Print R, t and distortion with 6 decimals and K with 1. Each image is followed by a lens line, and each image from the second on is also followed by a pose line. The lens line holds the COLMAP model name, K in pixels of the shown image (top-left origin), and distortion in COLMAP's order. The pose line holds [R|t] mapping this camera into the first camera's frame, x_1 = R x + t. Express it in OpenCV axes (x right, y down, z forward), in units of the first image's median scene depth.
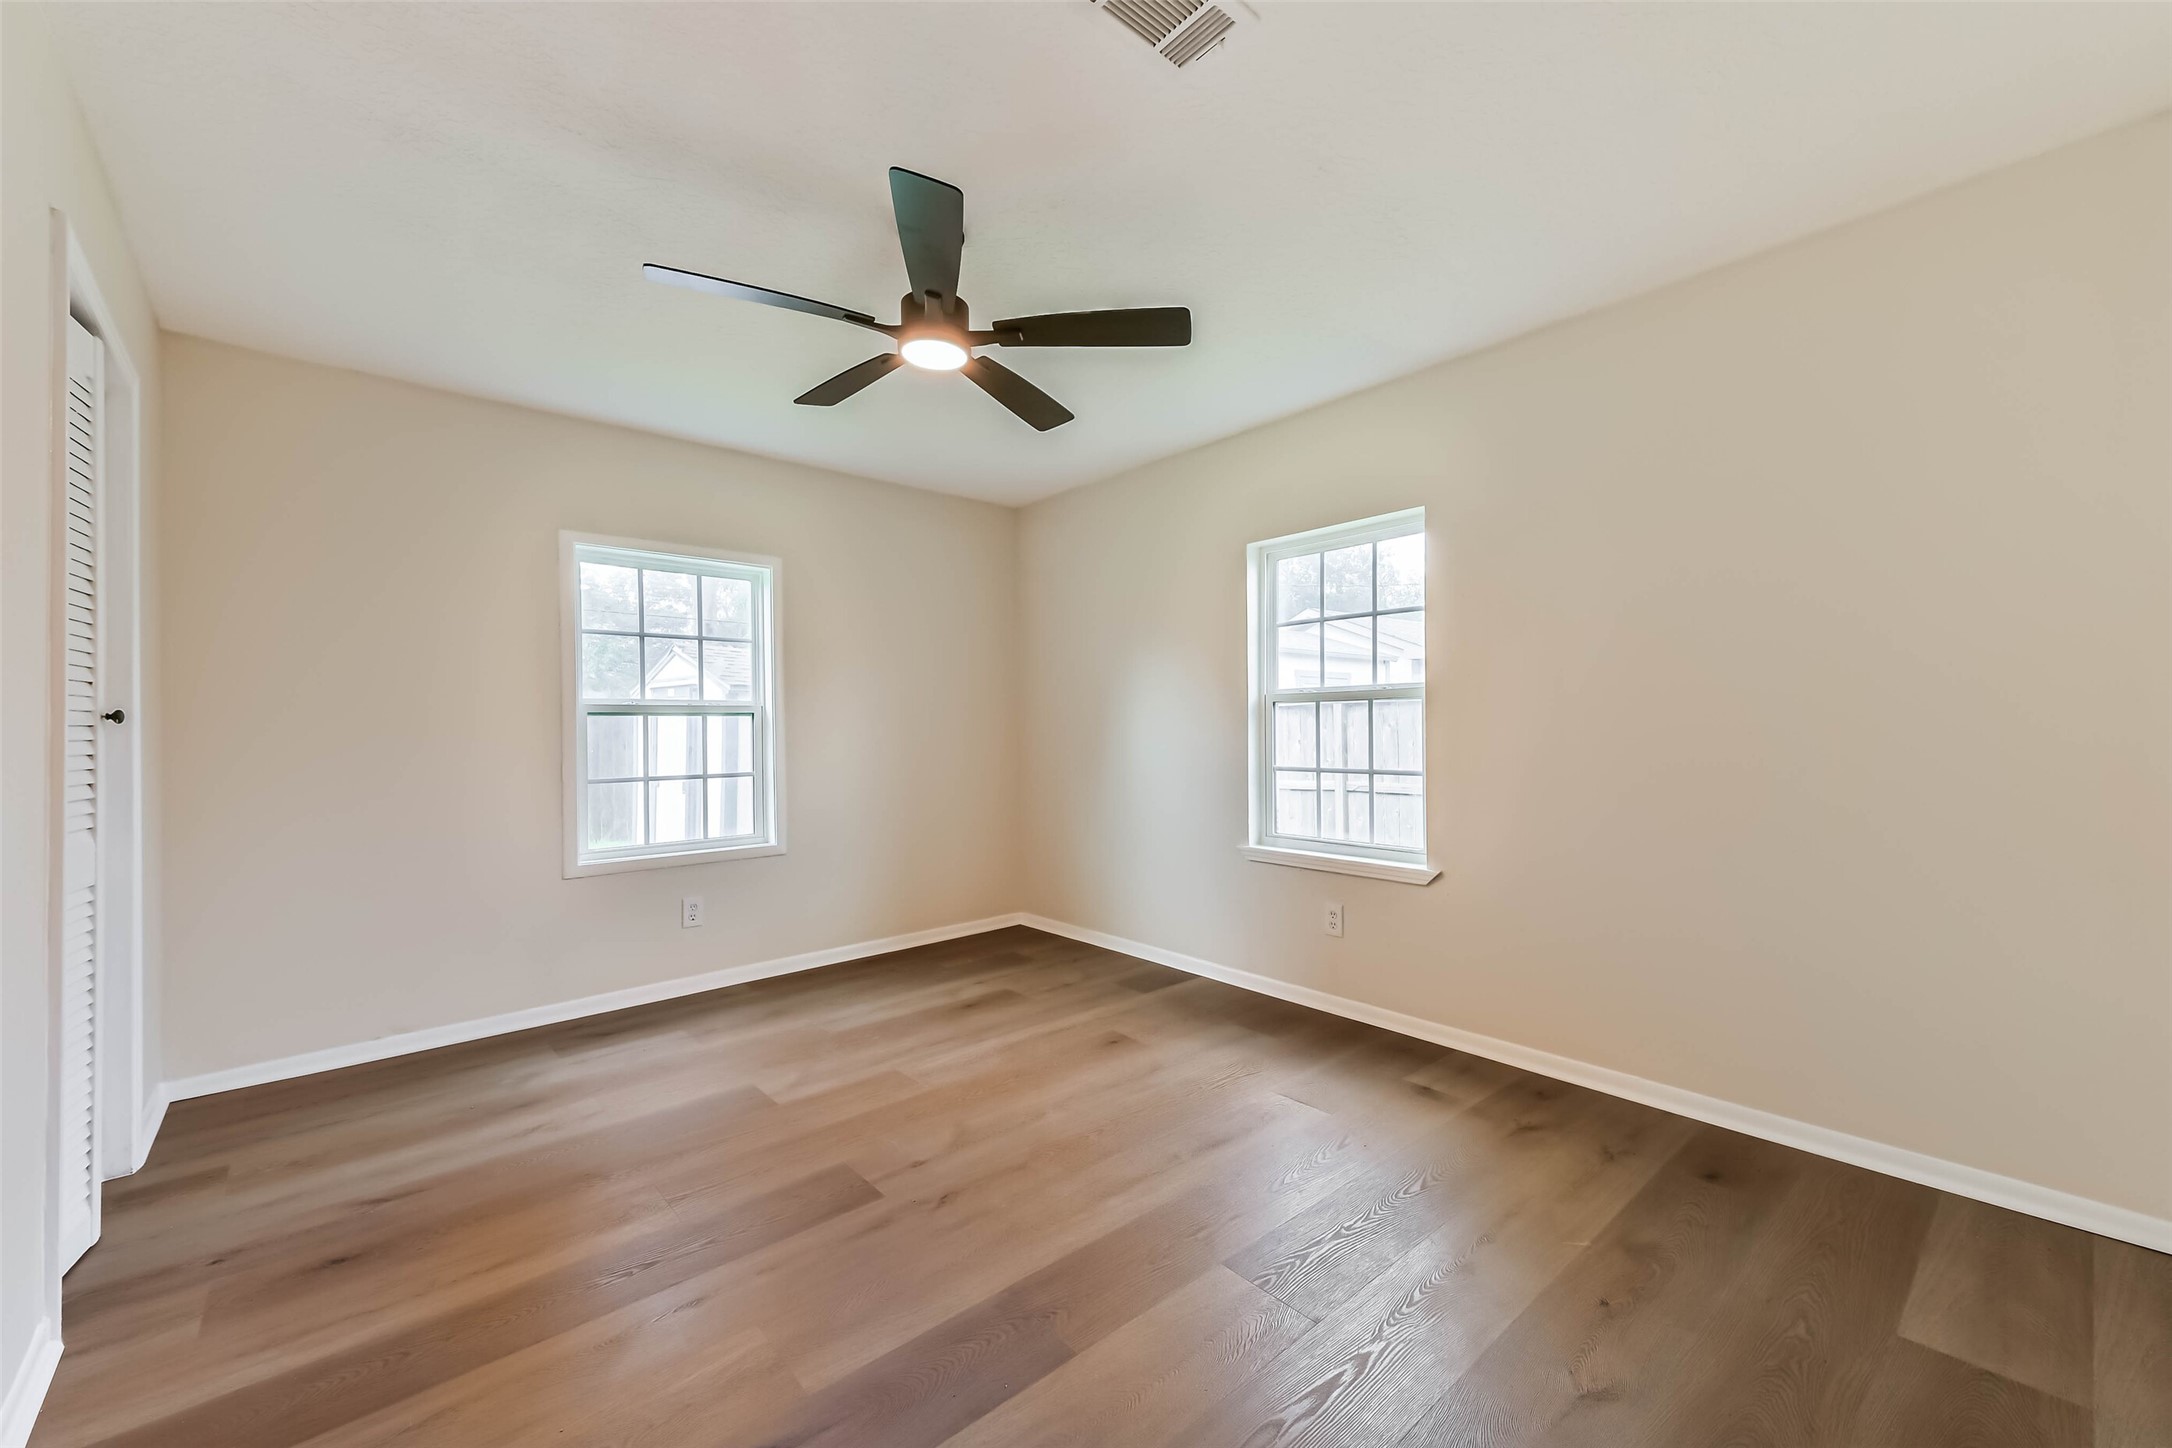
lens RADIAL K [[837.8, 0, 1091.2], [0, 837.8, 727.8], [0, 0, 1]] dist [0.058712, -0.017923]
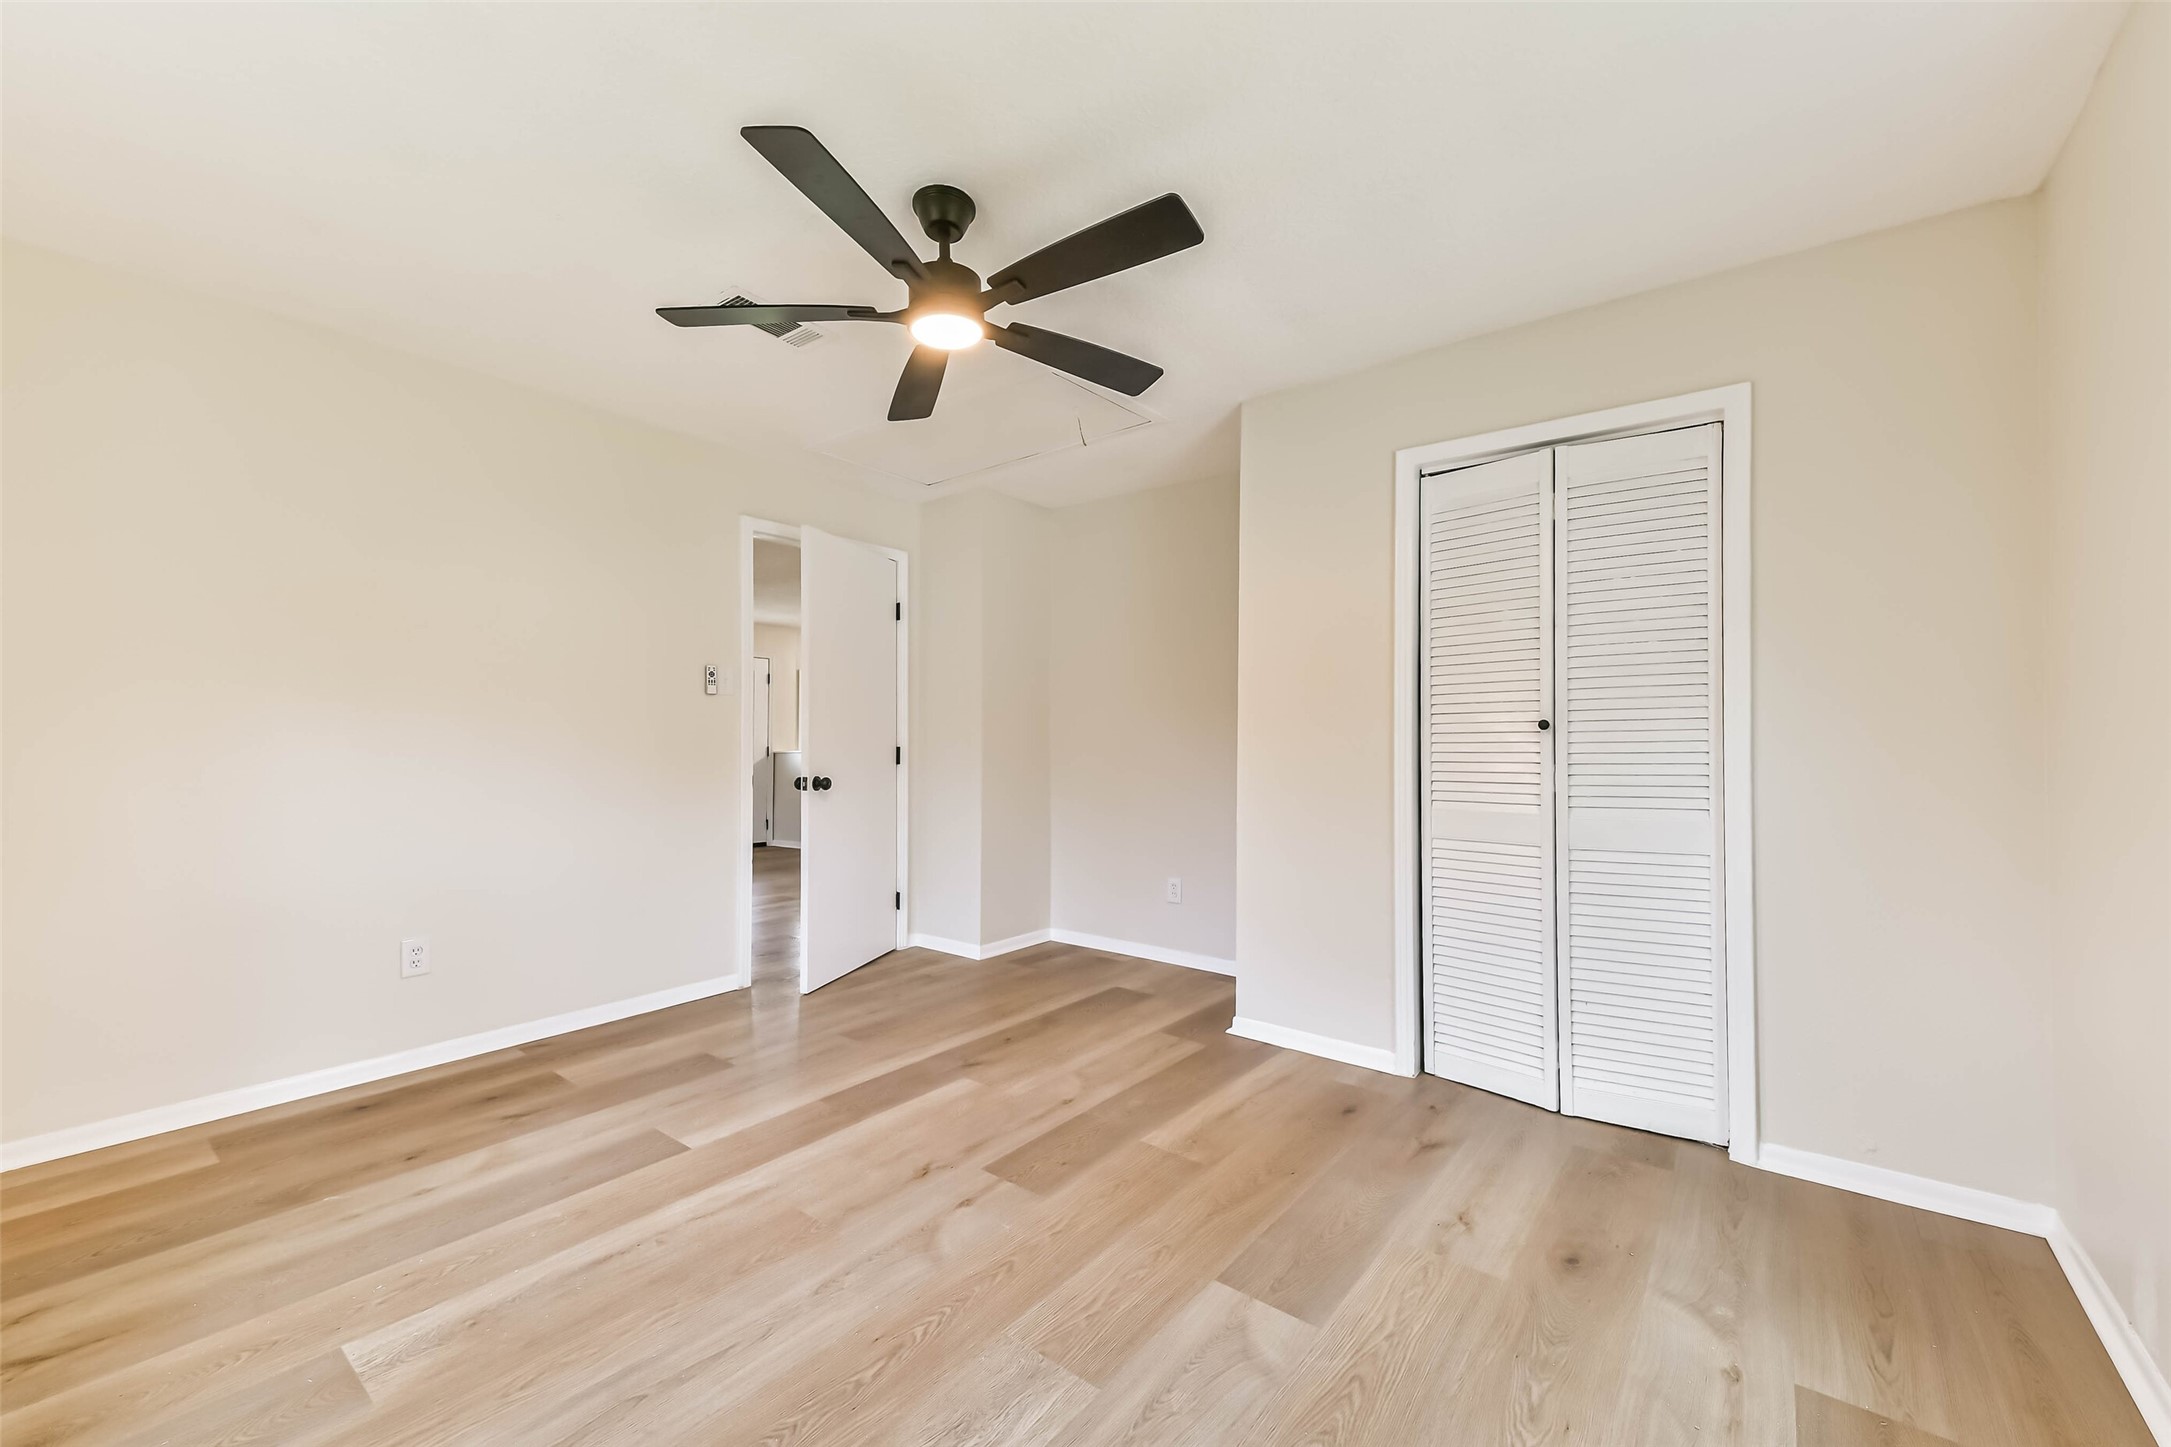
lens RADIAL K [[837.5, 0, 1090.7], [0, 837.5, 727.3], [0, 0, 1]] dist [0.058712, -0.017923]
pose [[-0.981834, 0.006312, -0.189637, -0.169217], [0.010102, 0.999768, -0.019029, 0.010263], [0.189473, -0.020599, -0.981670, 2.014042]]
